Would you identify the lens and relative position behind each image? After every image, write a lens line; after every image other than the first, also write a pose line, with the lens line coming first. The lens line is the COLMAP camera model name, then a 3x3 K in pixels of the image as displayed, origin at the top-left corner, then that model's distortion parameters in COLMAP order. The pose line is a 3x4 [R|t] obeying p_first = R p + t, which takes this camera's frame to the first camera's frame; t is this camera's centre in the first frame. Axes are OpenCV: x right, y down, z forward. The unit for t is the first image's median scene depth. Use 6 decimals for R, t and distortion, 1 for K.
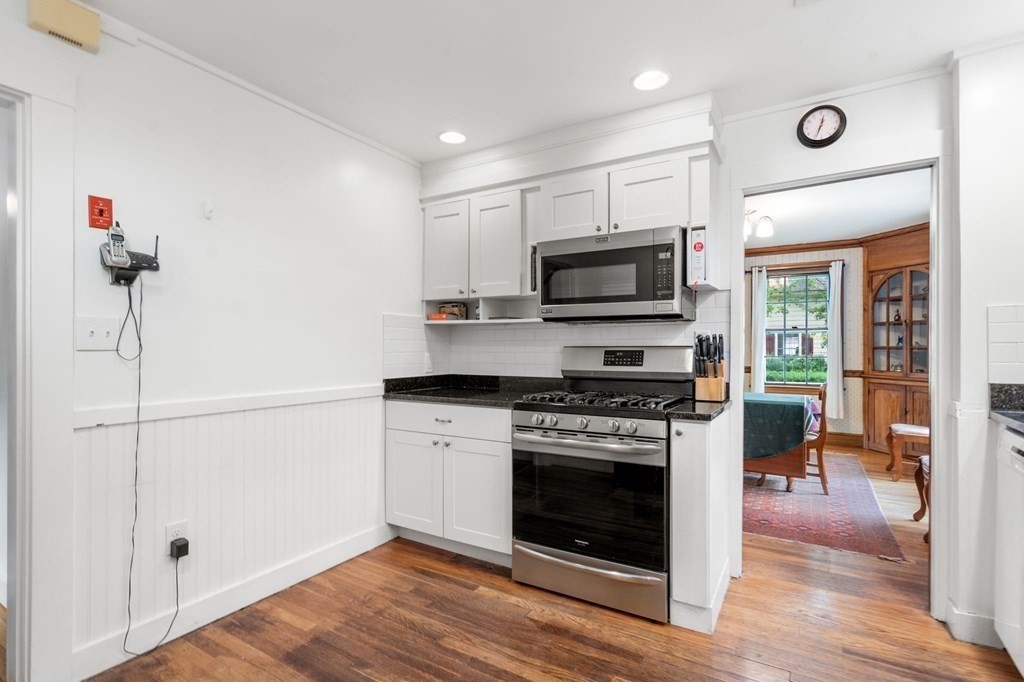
lens RADIAL K [[474.9, 0, 515.2], [0, 474.9, 348.4], [0, 0, 1]] dist [-0.000612, 0.000854]
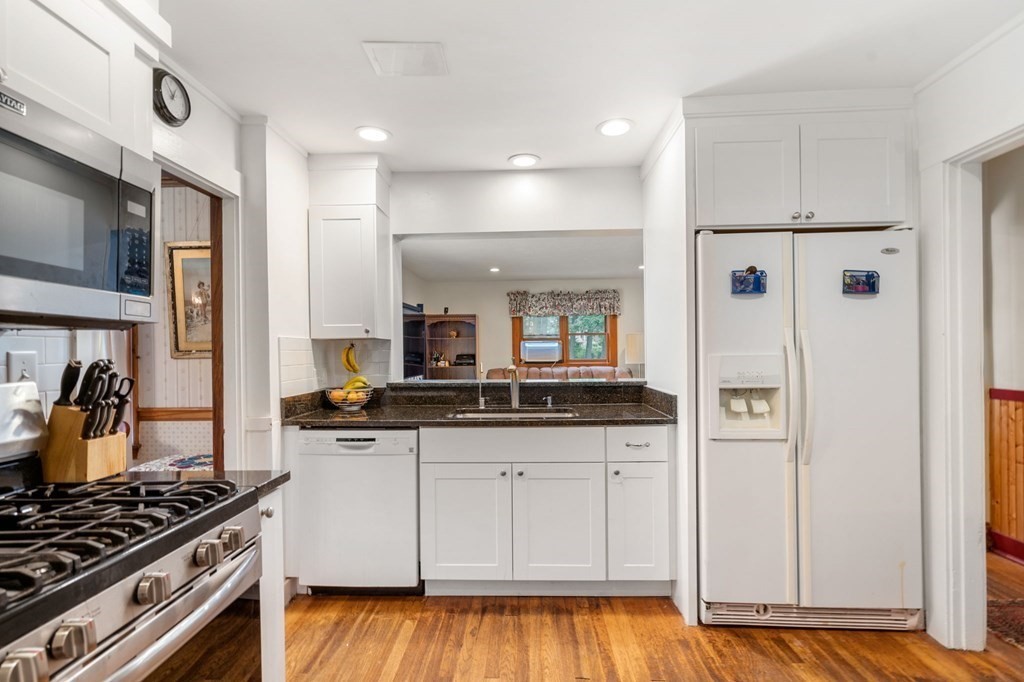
lens RADIAL K [[474.9, 0, 510.6], [0, 474.9, 351.3], [0, 0, 1]] dist [-0.000612, 0.000854]
pose [[-0.476090, 0.005249, 0.879381, -0.352527], [0.006871, 0.999974, -0.002248, -0.037658], [-0.879370, 0.004972, -0.476114, 0.935811]]
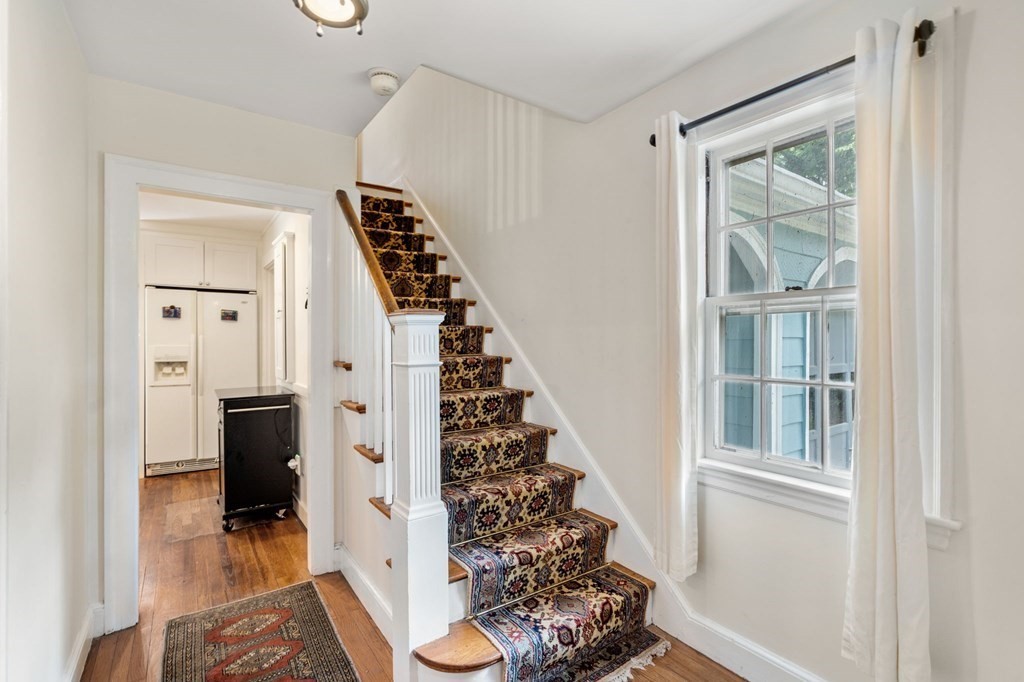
lens RADIAL K [[474.9, 0, 513.9], [0, 474.9, 346.8], [0, 0, 1]] dist [-0.000612, 0.000854]
pose [[-0.911880, -0.004009, 0.410437, -1.953171], [-0.003513, 0.999992, 0.001963, -0.036036], [-0.410441, 0.000348, -0.911887, 1.333469]]
